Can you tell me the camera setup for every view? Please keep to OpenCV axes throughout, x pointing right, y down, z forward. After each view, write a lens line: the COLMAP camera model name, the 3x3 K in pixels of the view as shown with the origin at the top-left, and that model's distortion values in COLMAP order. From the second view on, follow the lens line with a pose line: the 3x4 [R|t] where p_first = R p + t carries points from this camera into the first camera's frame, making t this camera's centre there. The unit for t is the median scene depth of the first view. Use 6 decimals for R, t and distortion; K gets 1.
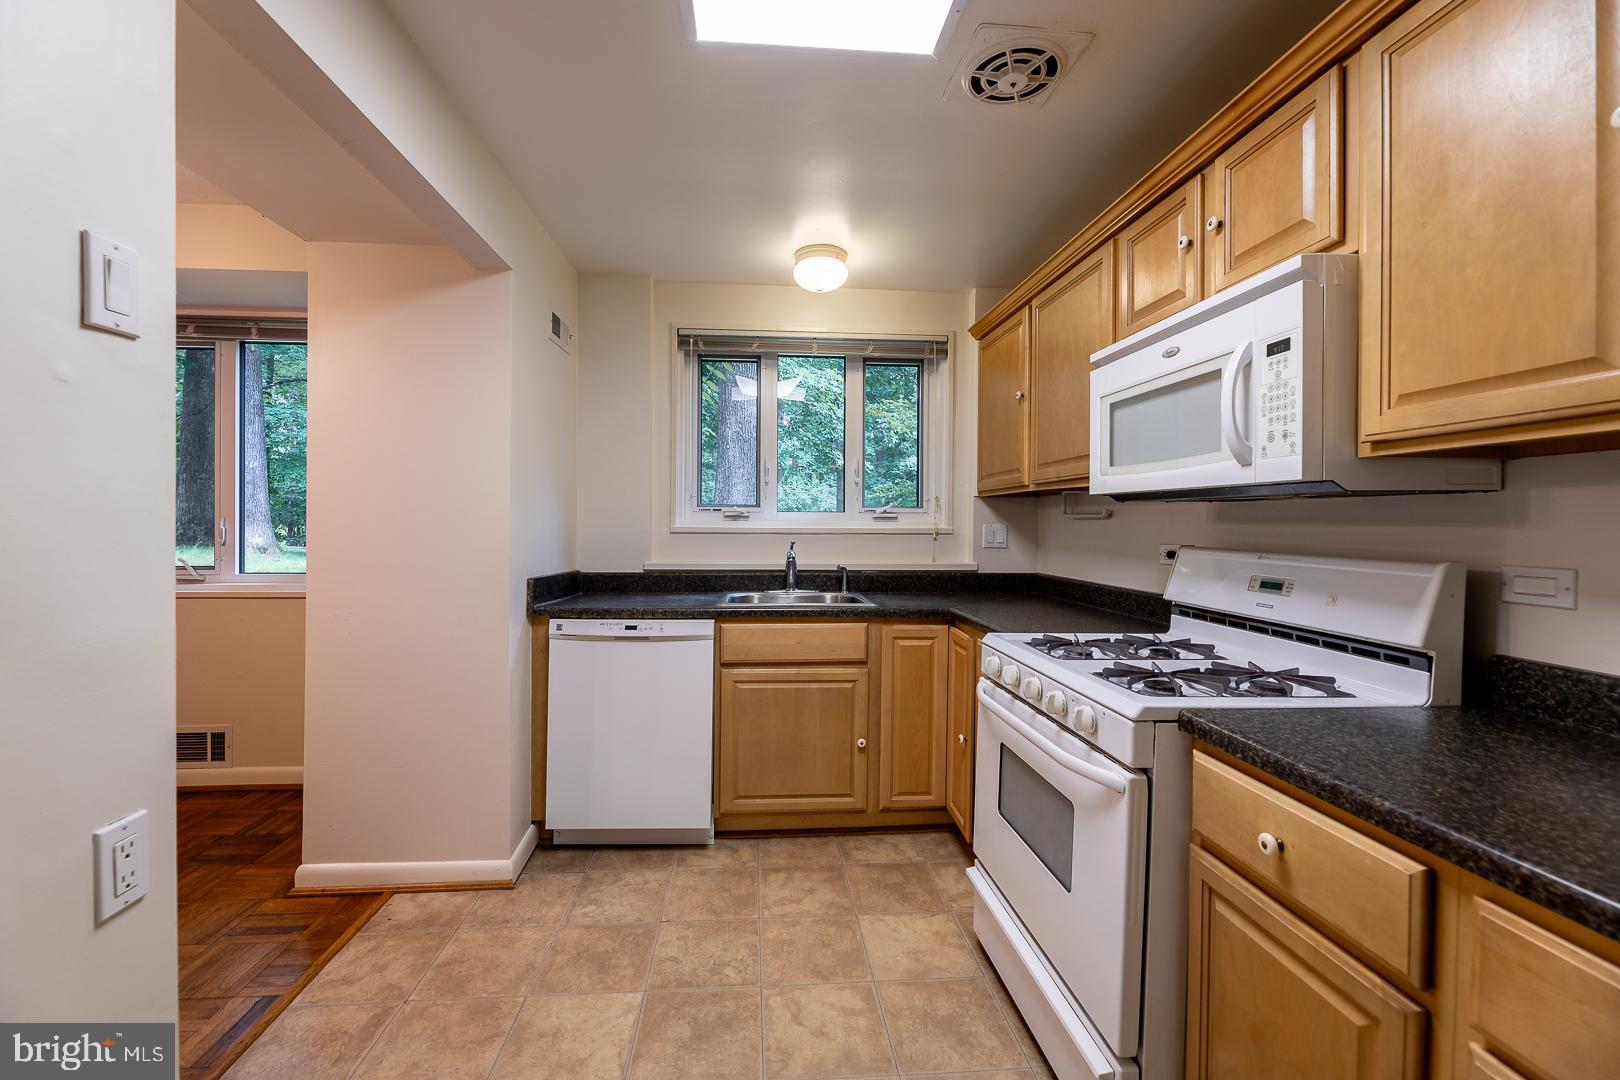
lens RADIAL K [[666.3, 0, 814.8], [0, 666.3, 531.4], [0, 0, 1]] dist [-0.002907, -0.002668]
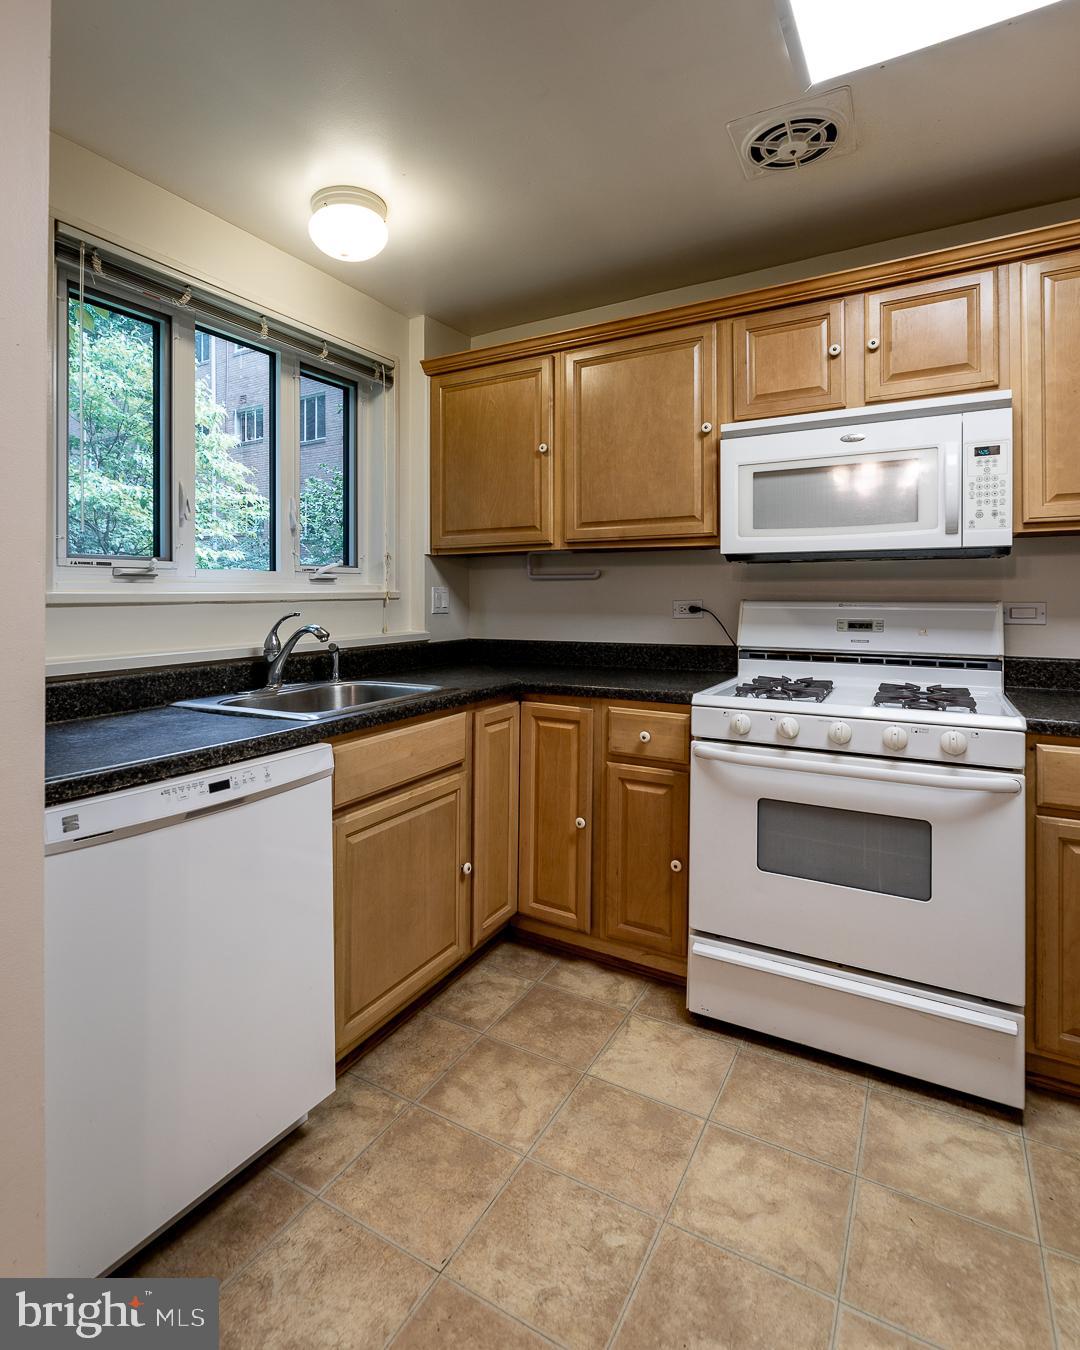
lens RADIAL K [[699.5, 0, 523.1], [0, 699.5, 592.2], [0, 0, 1]] dist [0.000616, -0.000901]
pose [[0.589639, -0.011290, 0.807588, -0.629951], [0.022712, 0.999739, -0.002606, 0.002126], [-0.807348, 0.019879, 0.589741, 0.539044]]
